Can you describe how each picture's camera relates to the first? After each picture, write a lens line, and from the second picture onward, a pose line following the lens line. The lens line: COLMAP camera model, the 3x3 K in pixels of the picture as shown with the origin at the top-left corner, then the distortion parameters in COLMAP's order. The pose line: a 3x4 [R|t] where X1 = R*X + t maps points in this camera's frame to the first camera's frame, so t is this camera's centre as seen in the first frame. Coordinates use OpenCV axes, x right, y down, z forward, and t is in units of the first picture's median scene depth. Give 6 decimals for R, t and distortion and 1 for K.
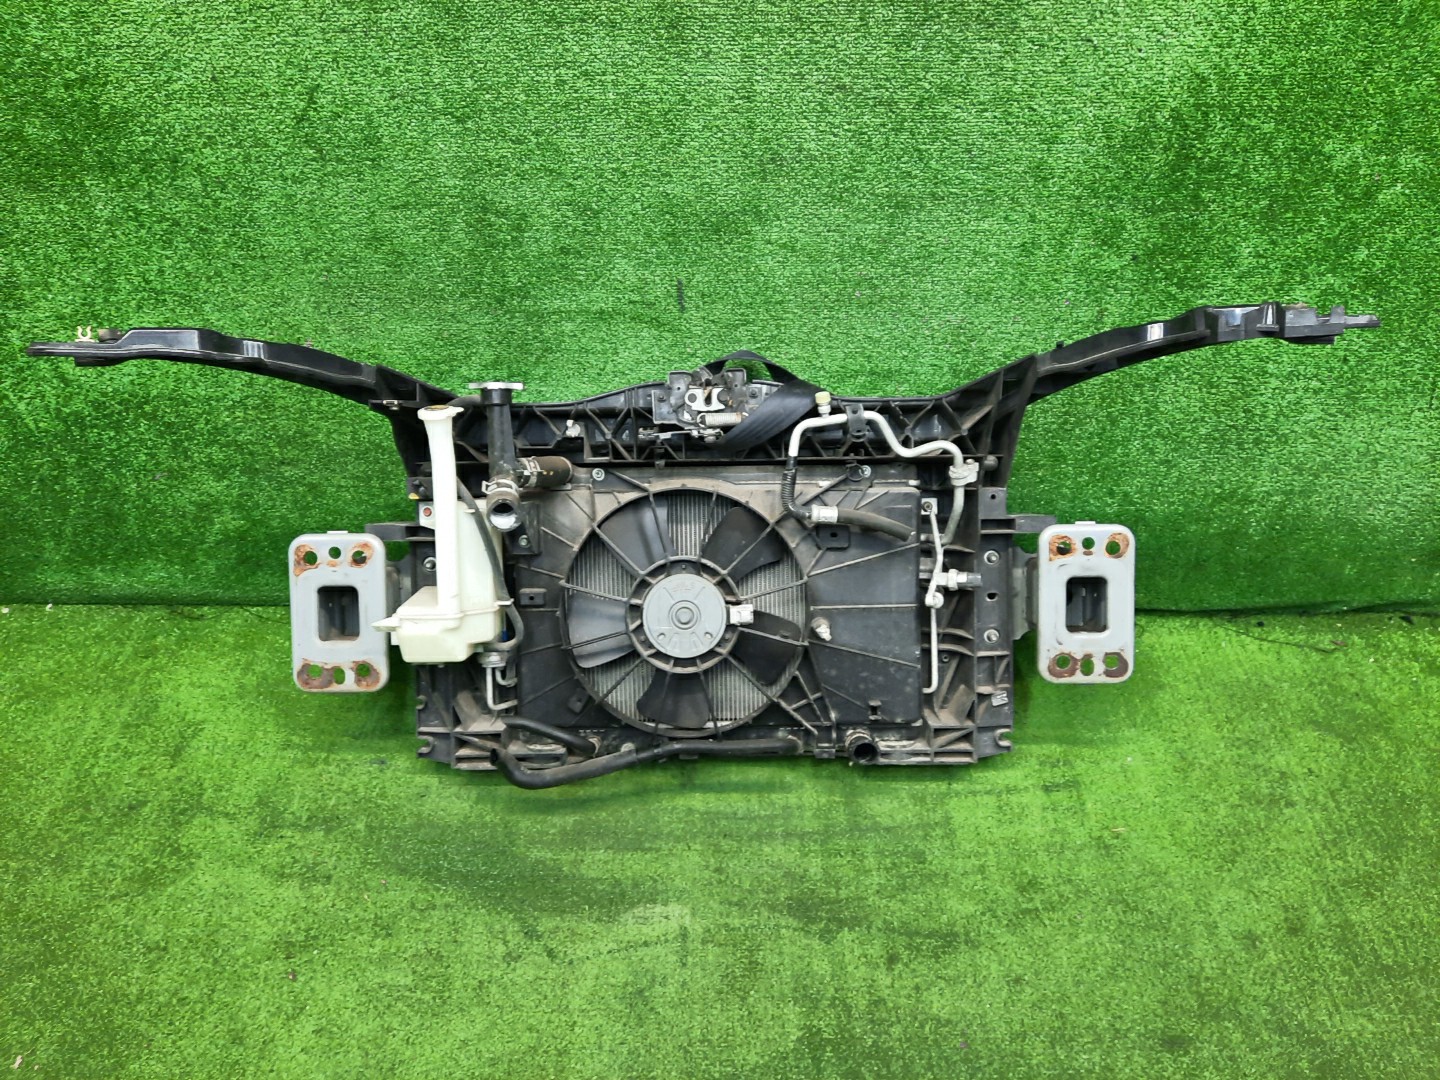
lens RADIAL K [[1041.5, 0, 723.3], [0, 1041.5, 536.1], [0, 0, 1]] dist [0.064581, -0.070990]
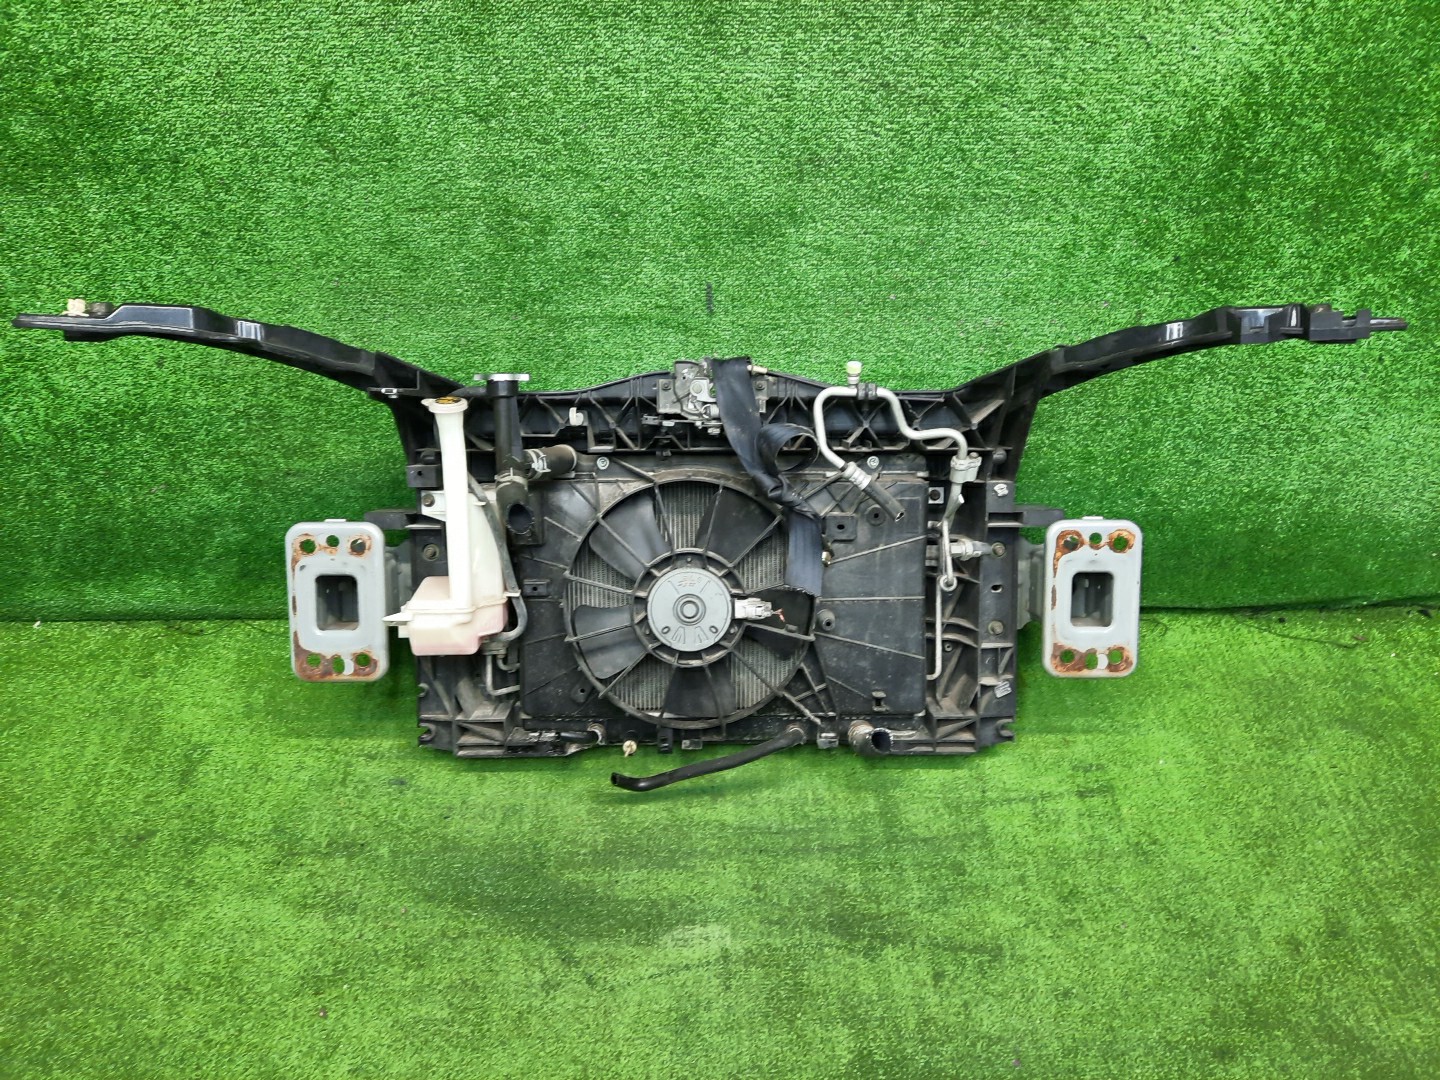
lens RADIAL K [[1039.9, 0, 725.7], [0, 1039.9, 537.0], [0, 0, 1]] dist [0.067771, -0.067441]
pose [[0.999115, -0.015284, 0.039178, -0.069321], [0.014193, 0.999508, 0.027986, -0.038976], [-0.039587, -0.027405, 0.998840, 0.031769]]
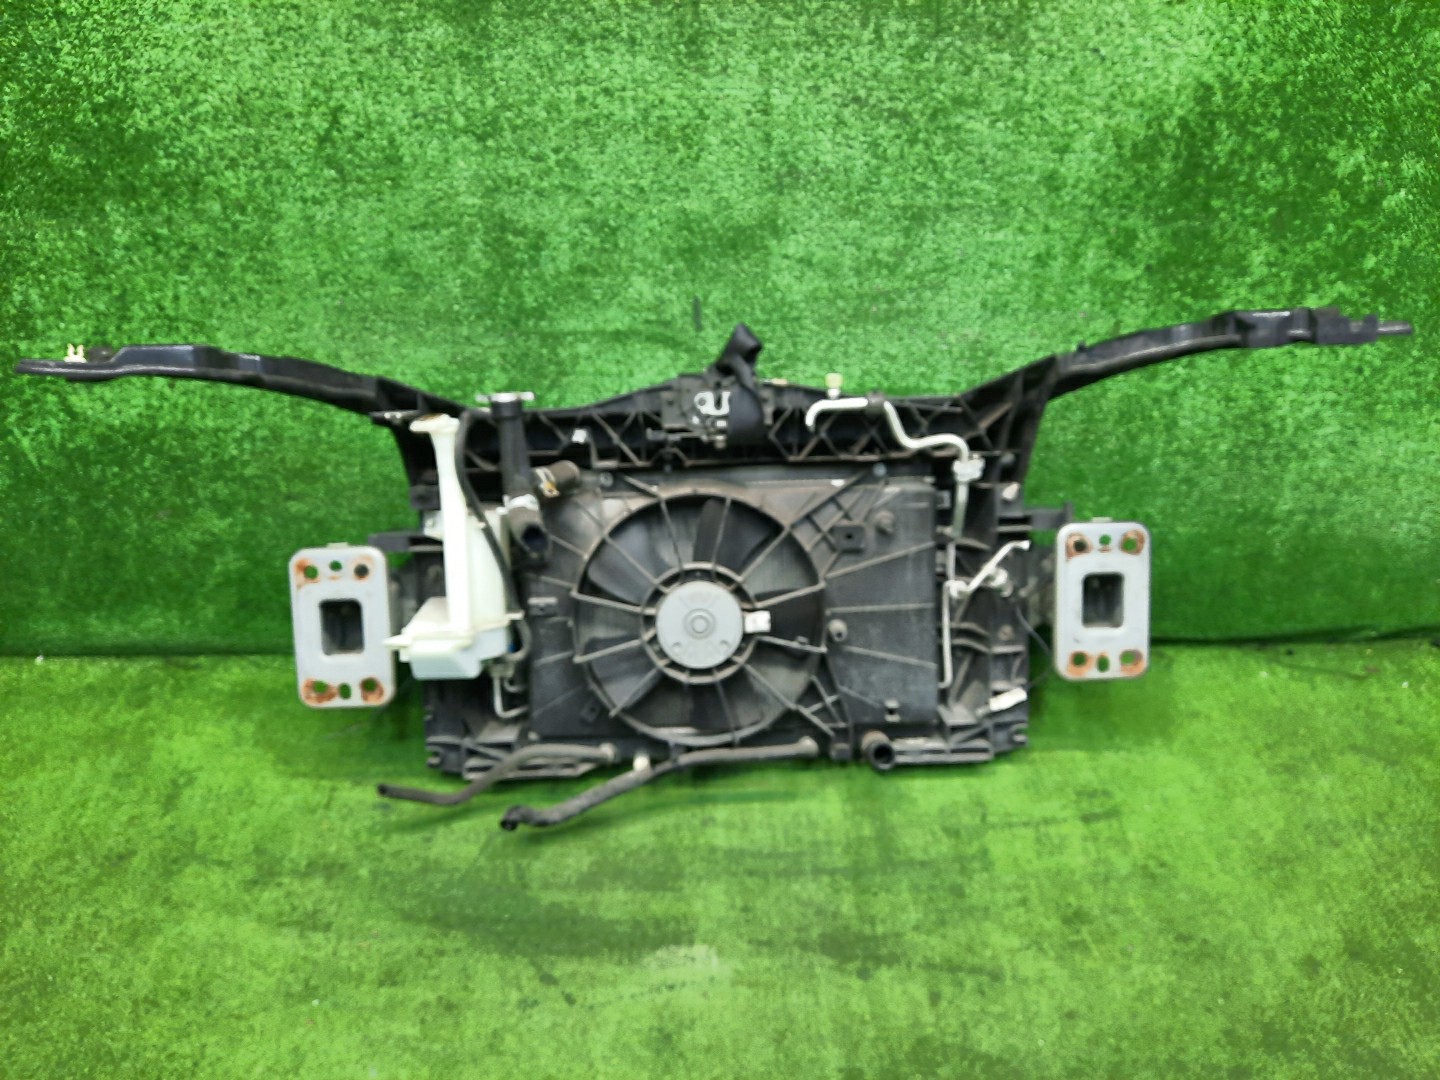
lens RADIAL K [[1052.9, 0, 721.2], [0, 1052.9, 536.8], [0, 0, 1]] dist [0.044541, -0.058605]
pose [[0.999785, -0.015886, 0.013301, -0.035665], [0.017234, 0.993977, -0.108225, 0.093598], [-0.011502, 0.108431, 0.994037, 0.022915]]
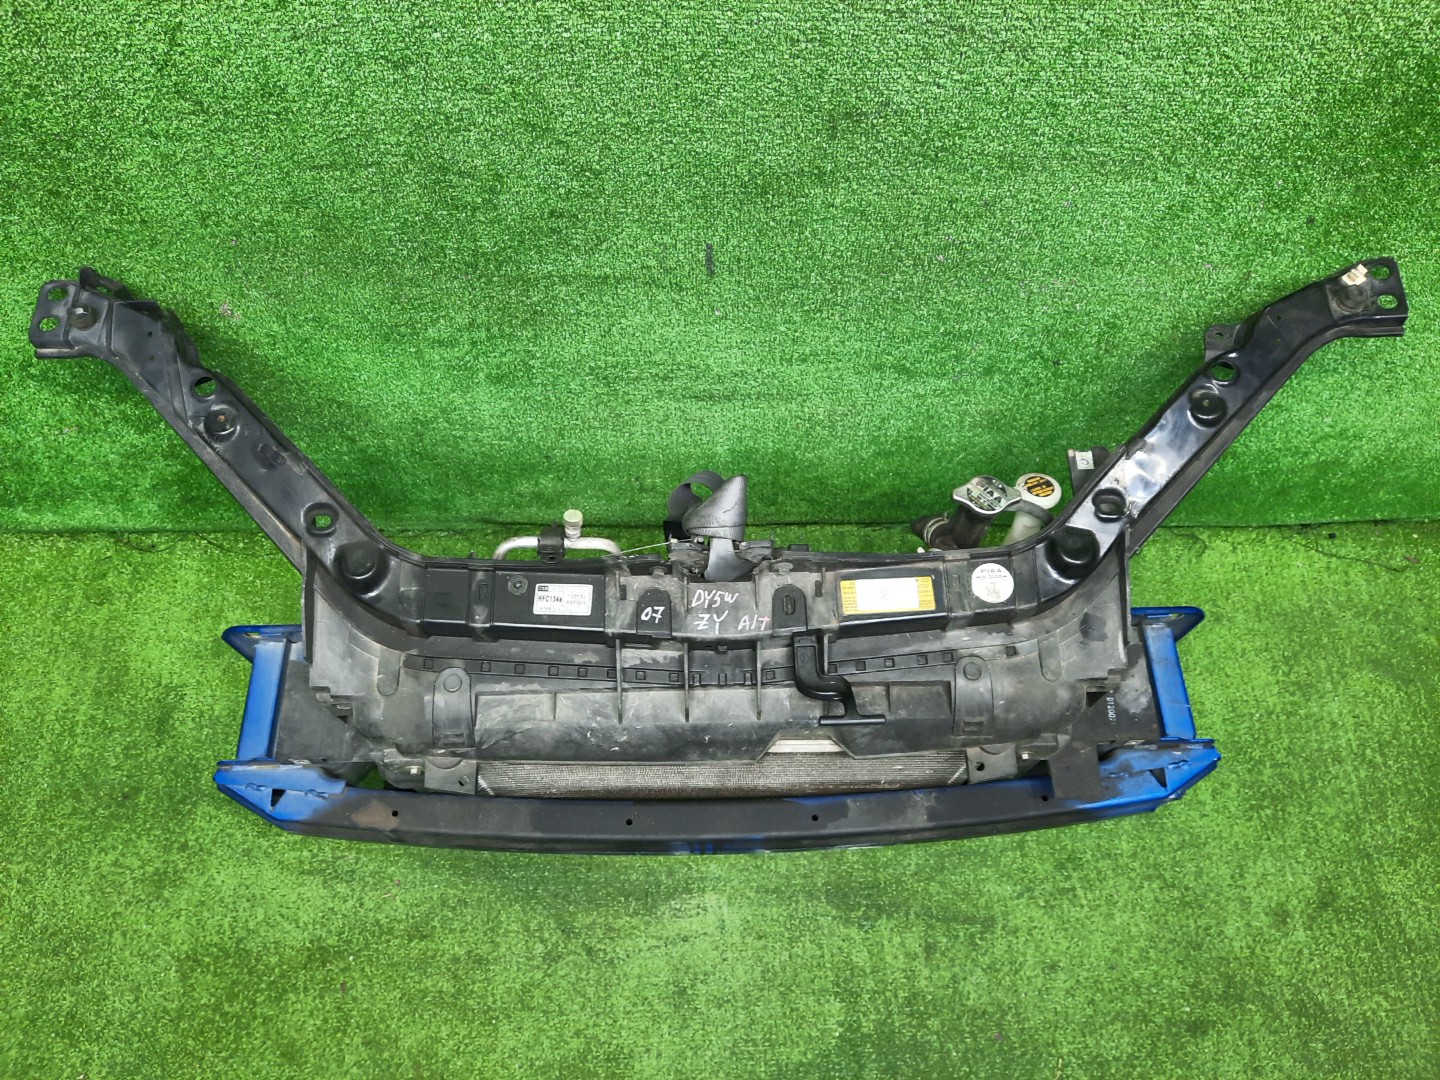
lens RADIAL K [[1039.4, 0, 717.9], [0, 1039.4, 525.3], [0, 0, 1]] dist [0.066530, -0.069524]
pose [[0.999240, -0.021895, 0.032244, -0.065494], [0.007998, 0.924877, 0.380182, -0.350482], [-0.038146, -0.379635, 0.924349, 0.225778]]
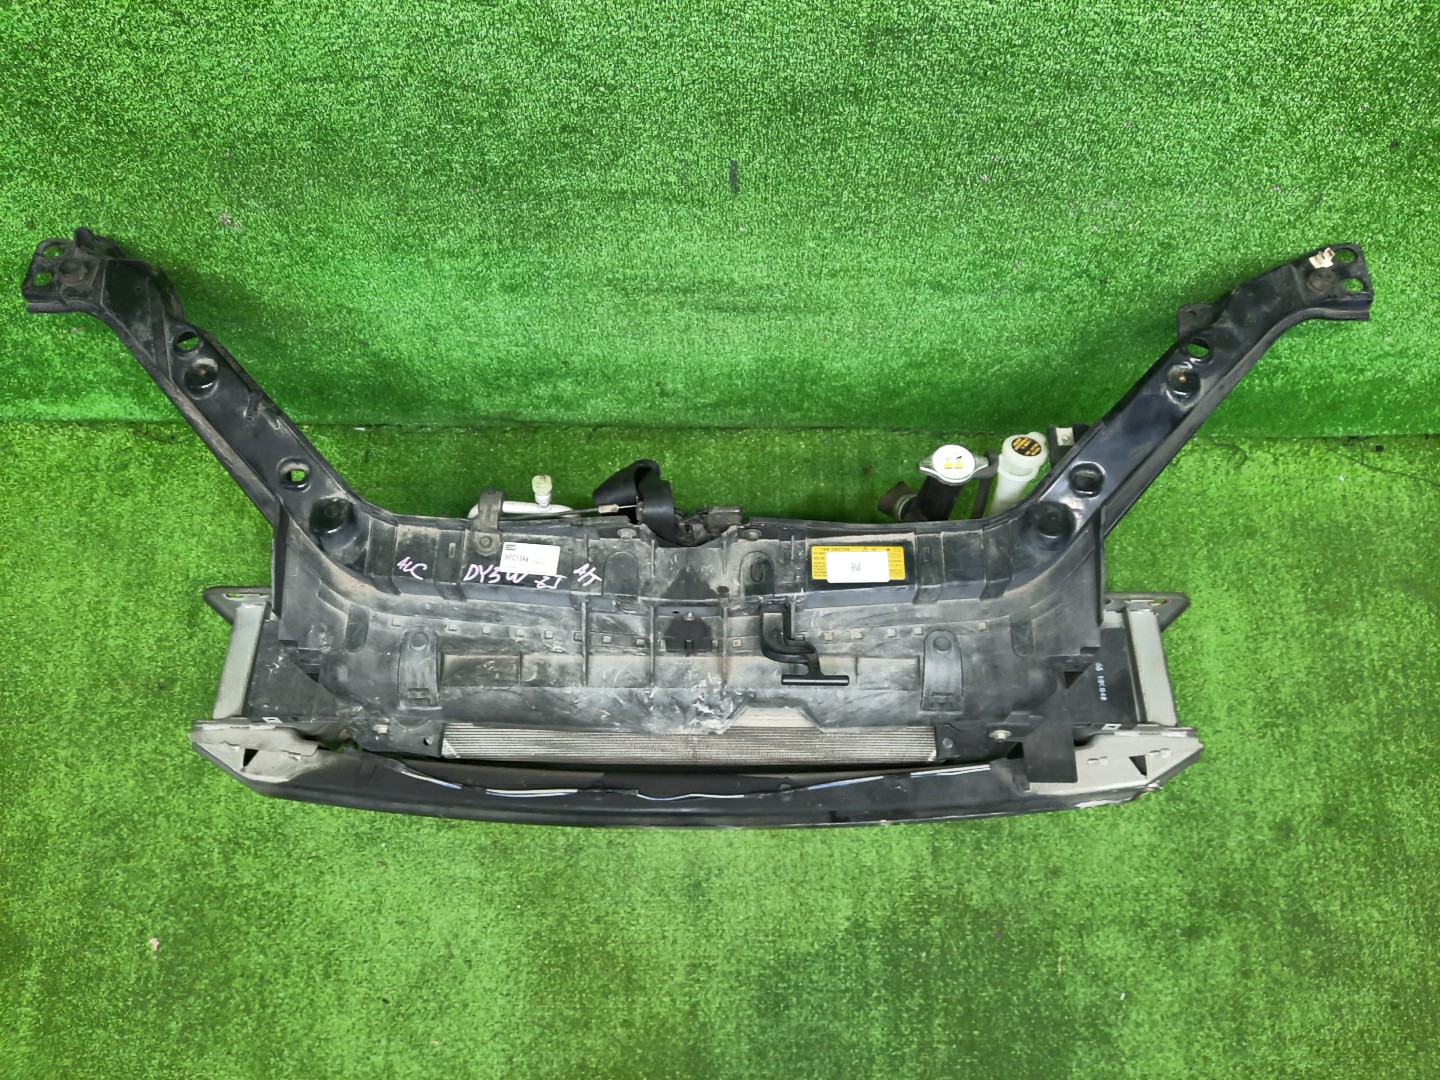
lens RADIAL K [[1041.5, 0, 718.8], [0, 1041.5, 523.2], [0, 0, 1]] dist [0.064411, -0.068433]
pose [[0.999977, -0.006212, 0.002877, -0.056354], [0.003792, 0.852460, 0.522779, -0.413268], [-0.005700, -0.522755, 0.852464, 0.276795]]
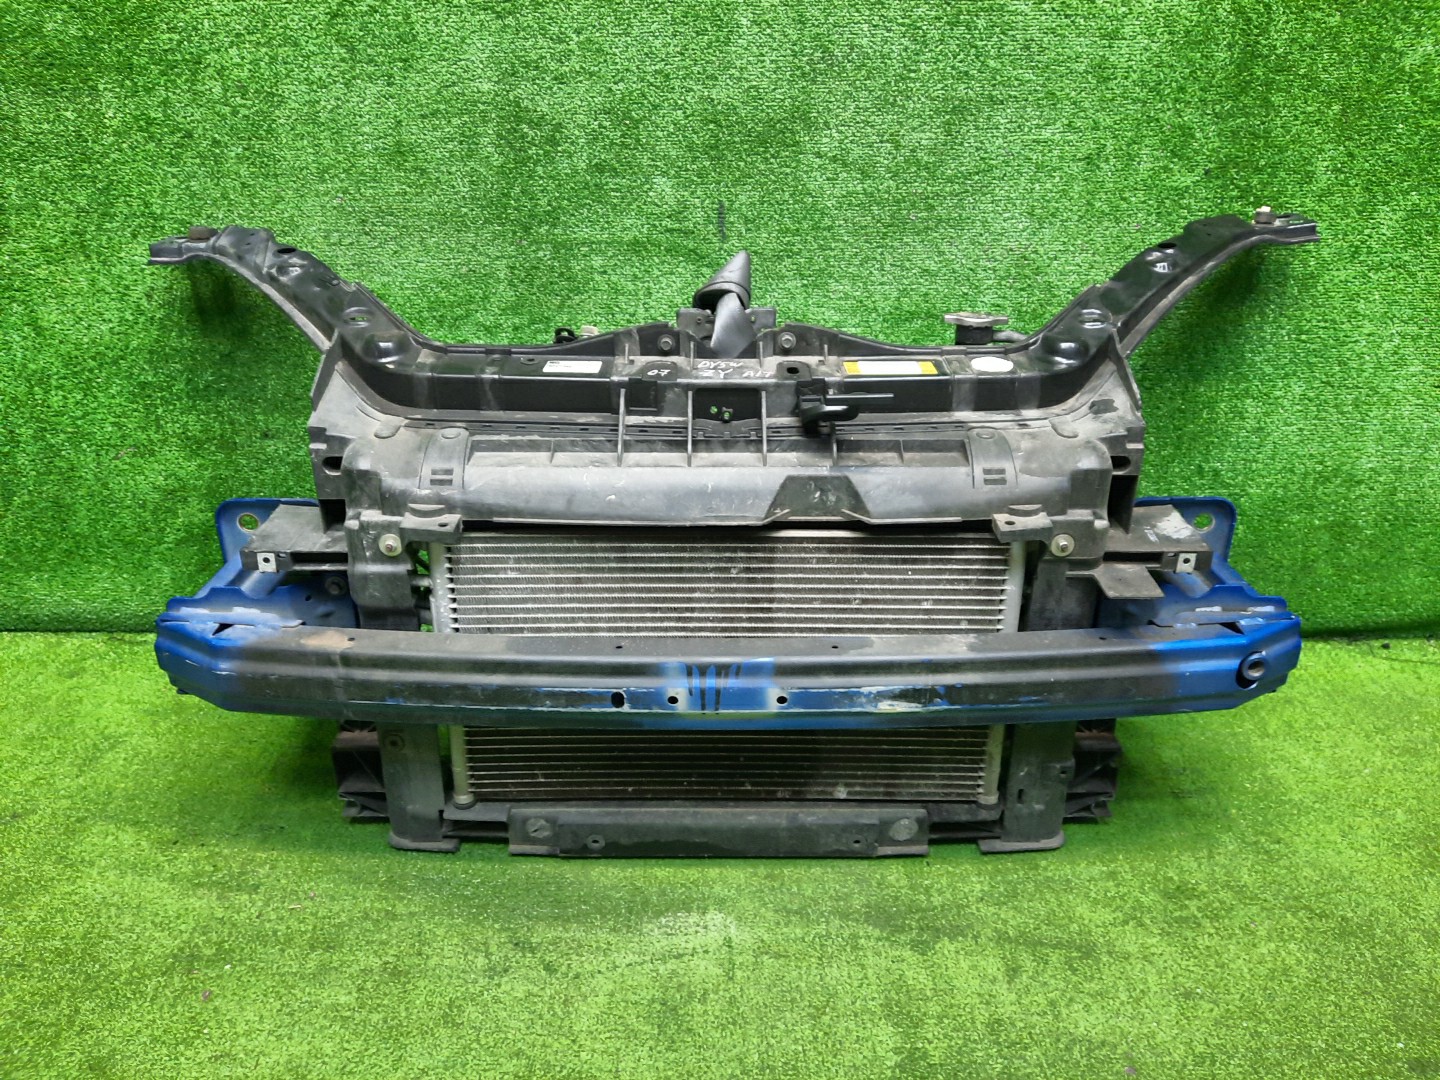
lens RADIAL K [[1045.7, 0, 721.6], [0, 1045.7, 535.1], [0, 0, 1]] dist [0.053295, -0.058810]
pose [[0.999906, 0.004180, 0.013071, -0.053530], [-0.000027, 0.953067, -0.302759, 0.327728], [-0.013723, 0.302730, 0.952978, 0.201477]]
